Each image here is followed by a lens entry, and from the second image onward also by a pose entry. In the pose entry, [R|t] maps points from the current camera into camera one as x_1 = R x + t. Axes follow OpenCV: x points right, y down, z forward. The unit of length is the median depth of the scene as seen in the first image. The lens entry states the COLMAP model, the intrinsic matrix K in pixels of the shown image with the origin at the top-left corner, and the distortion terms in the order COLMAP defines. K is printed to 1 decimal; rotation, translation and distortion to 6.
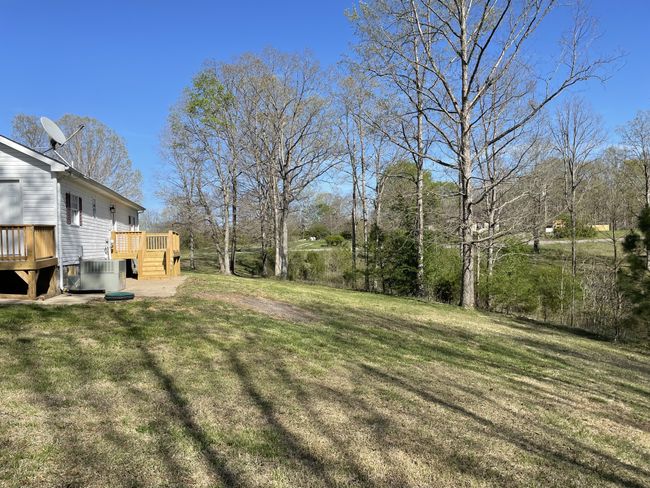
lens RADIAL K [[496.8, 0, 320.1], [0, 496.8, 244.3], [0, 0, 1]] dist [0.087912, -0.118680]
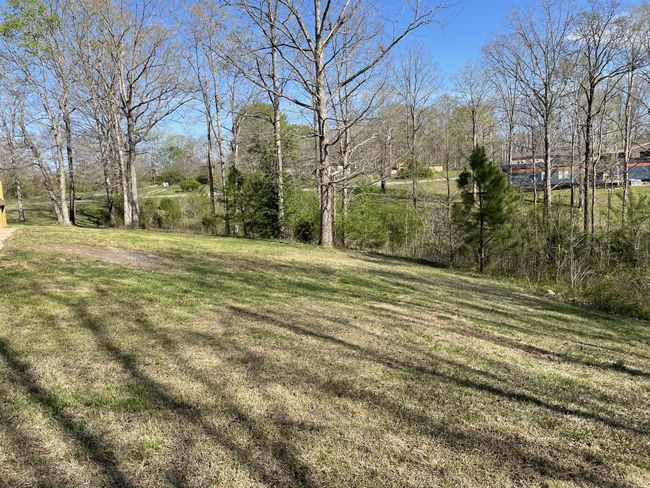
lens RADIAL K [[496.8, 0, 323.6], [0, 496.8, 244.2], [0, 0, 1]] dist [0.087912, -0.118680]
pose [[0.958156, -0.055275, 0.280859, -0.002755], [0.024025, 0.993246, 0.113515, 0.004600], [-0.285237, -0.102017, 0.953012, 0.011439]]
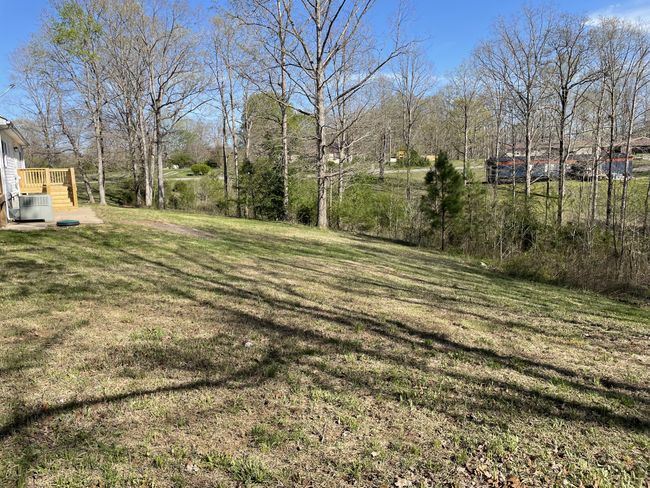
lens RADIAL K [[496.8, 0, 317.8], [0, 496.8, 239.0], [0, 0, 1]] dist [0.087912, -0.118680]
pose [[0.964135, -0.037760, 0.262712, -0.055644], [0.002010, 0.990838, 0.135039, -0.017664], [-0.265404, -0.129668, 0.955378, -0.233912]]
